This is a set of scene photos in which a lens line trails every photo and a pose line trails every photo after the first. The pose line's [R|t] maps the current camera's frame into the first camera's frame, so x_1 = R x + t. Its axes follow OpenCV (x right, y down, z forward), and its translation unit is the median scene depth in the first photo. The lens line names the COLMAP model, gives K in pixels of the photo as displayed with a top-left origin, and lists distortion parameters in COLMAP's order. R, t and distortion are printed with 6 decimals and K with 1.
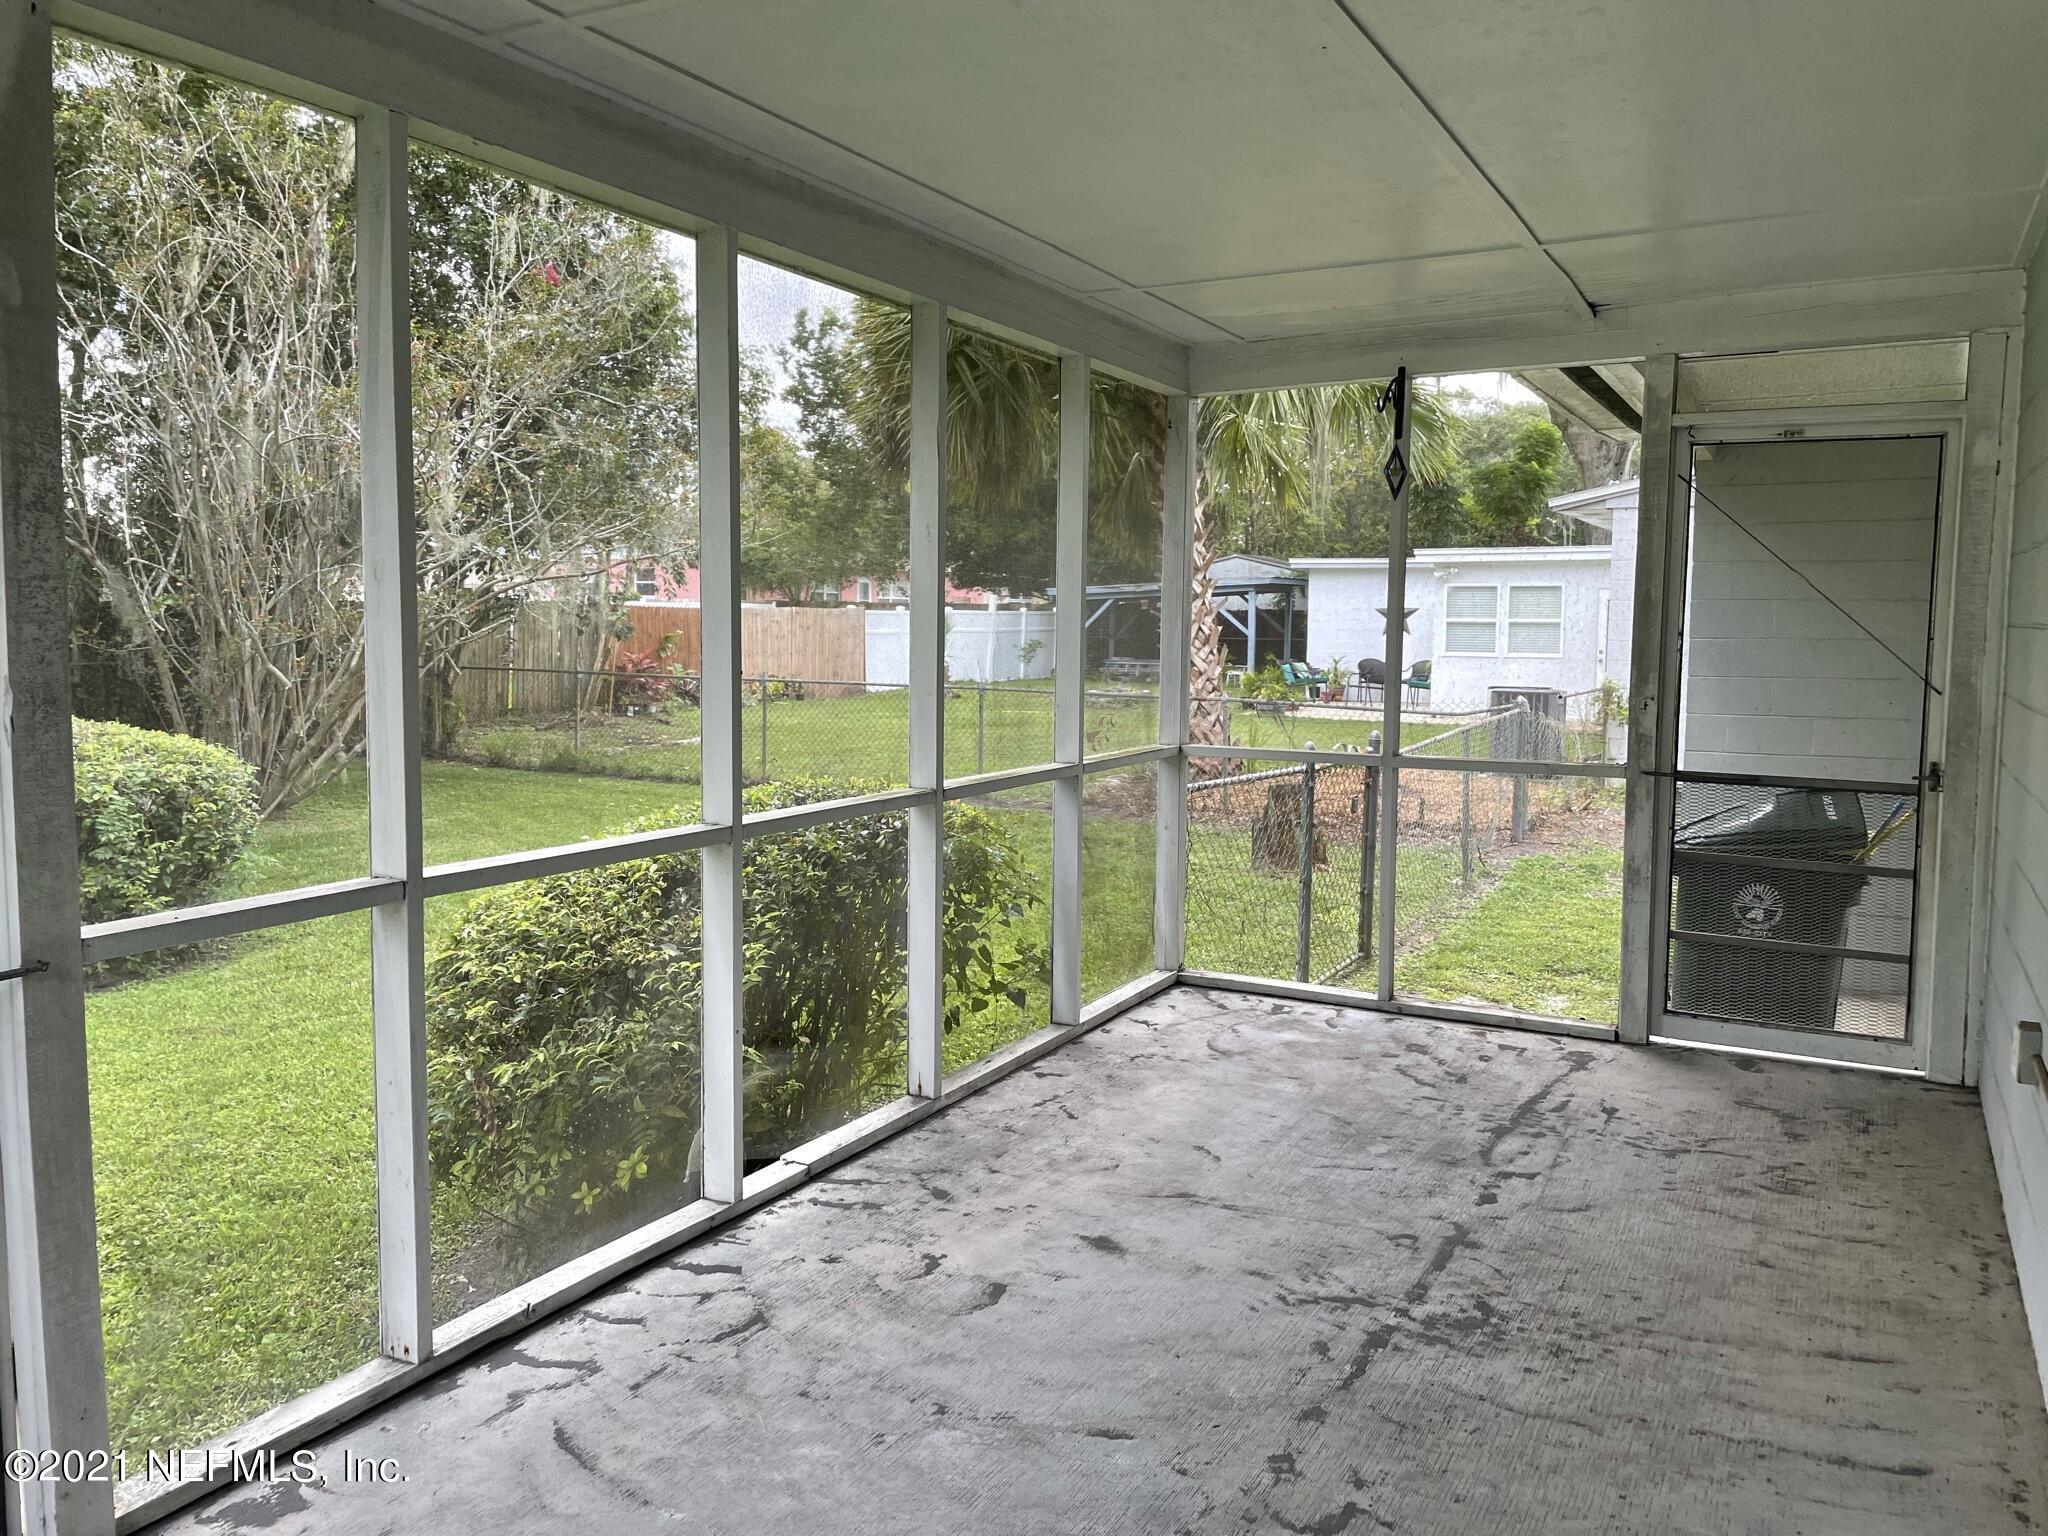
lens RADIAL K [[1541.4, 0, 1025.0], [0, 1541.4, 765.0], [0, 0, 1]] dist [0.043573, -0.027288]
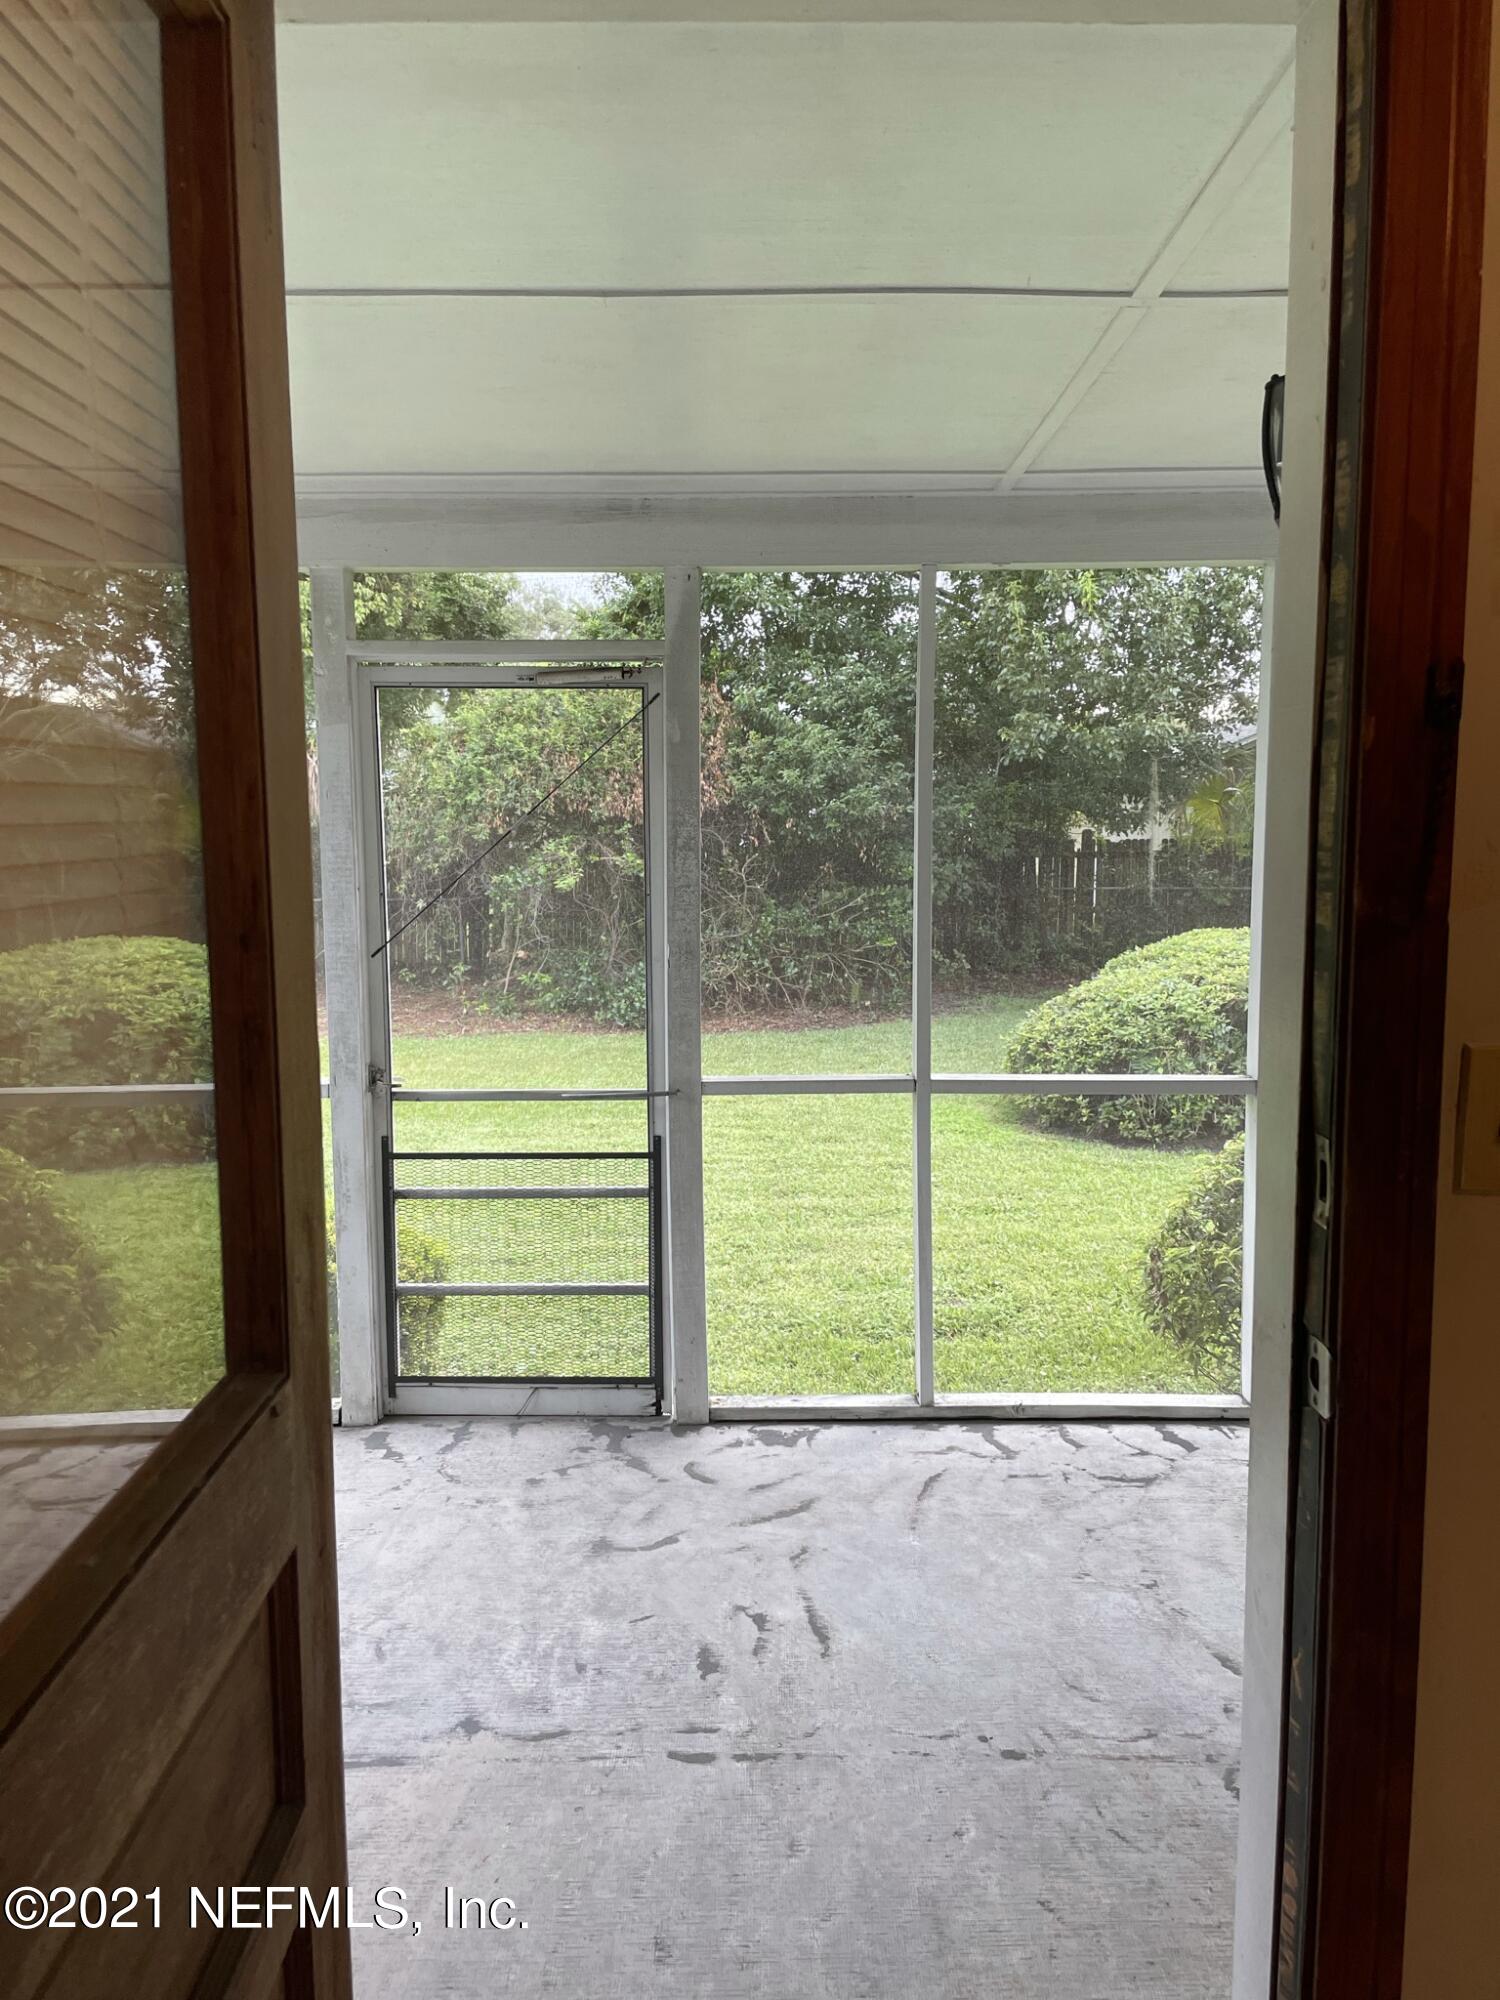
lens RADIAL K [[1505.3, 0, 752.8], [0, 1505.3, 995.3], [0, 0, 1]] dist [0.043573, -0.027288]
pose [[0.488195, 0.094443, -0.867610, 0.728359], [-0.074940, 0.994992, 0.066141, -0.085172], [0.869511, 0.032728, 0.492828, 0.138444]]
